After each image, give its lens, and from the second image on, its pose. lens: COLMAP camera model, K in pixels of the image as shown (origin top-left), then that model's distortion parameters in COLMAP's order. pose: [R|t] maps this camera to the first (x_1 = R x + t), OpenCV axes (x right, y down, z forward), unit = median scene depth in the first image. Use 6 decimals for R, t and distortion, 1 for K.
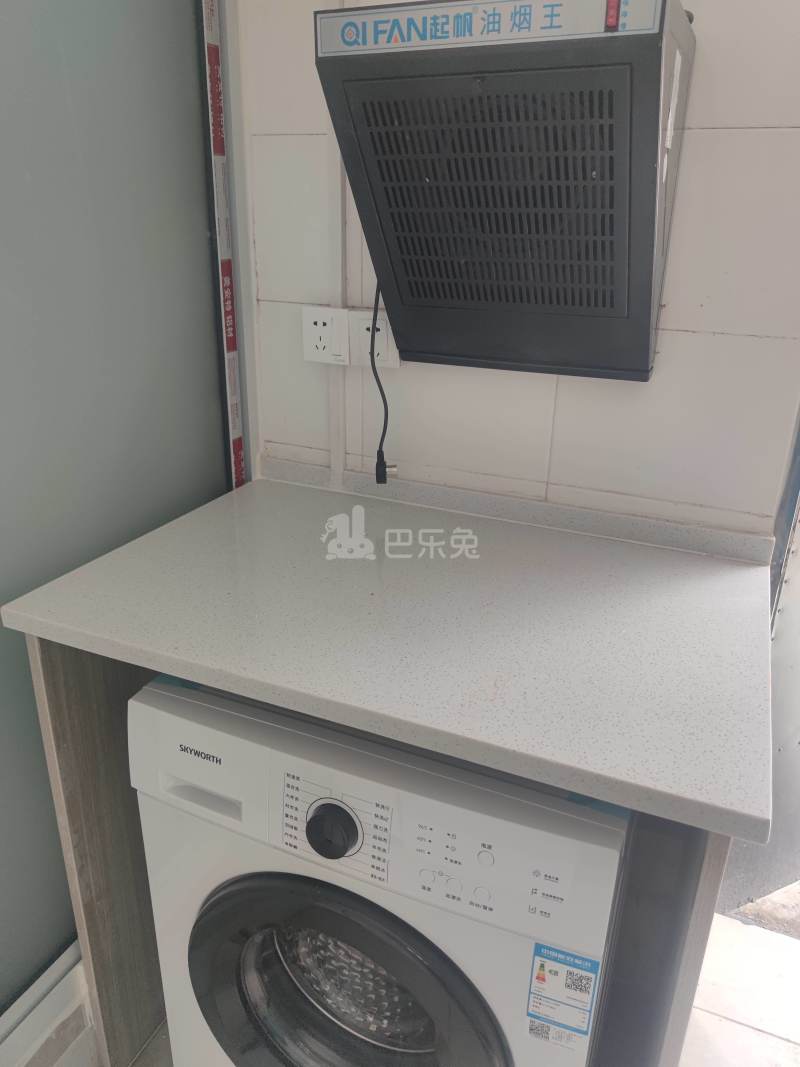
lens RADIAL K [[775.1, 0, 400.0], [0, 775.1, 533.5], [0, 0, 1]] dist [0.103715, -0.102635]
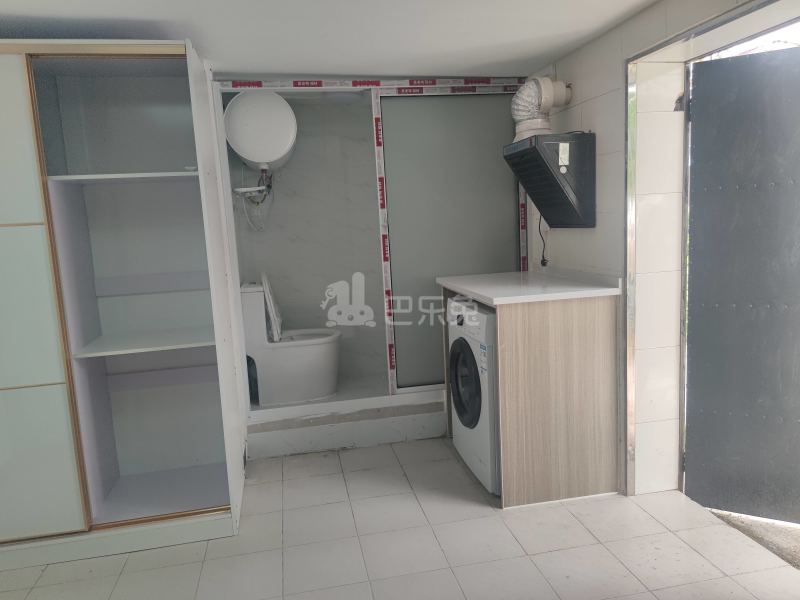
lens RADIAL K [[581.2, 0, 400.0], [0, 581.2, 300.0], [0, 0, 1]] dist [0.103715, -0.102635]
pose [[0.575434, 0.076228, -0.814288, 1.631197], [-0.265210, 0.959236, -0.097619, 0.468409], [0.773653, 0.272131, 0.572194, -0.806508]]
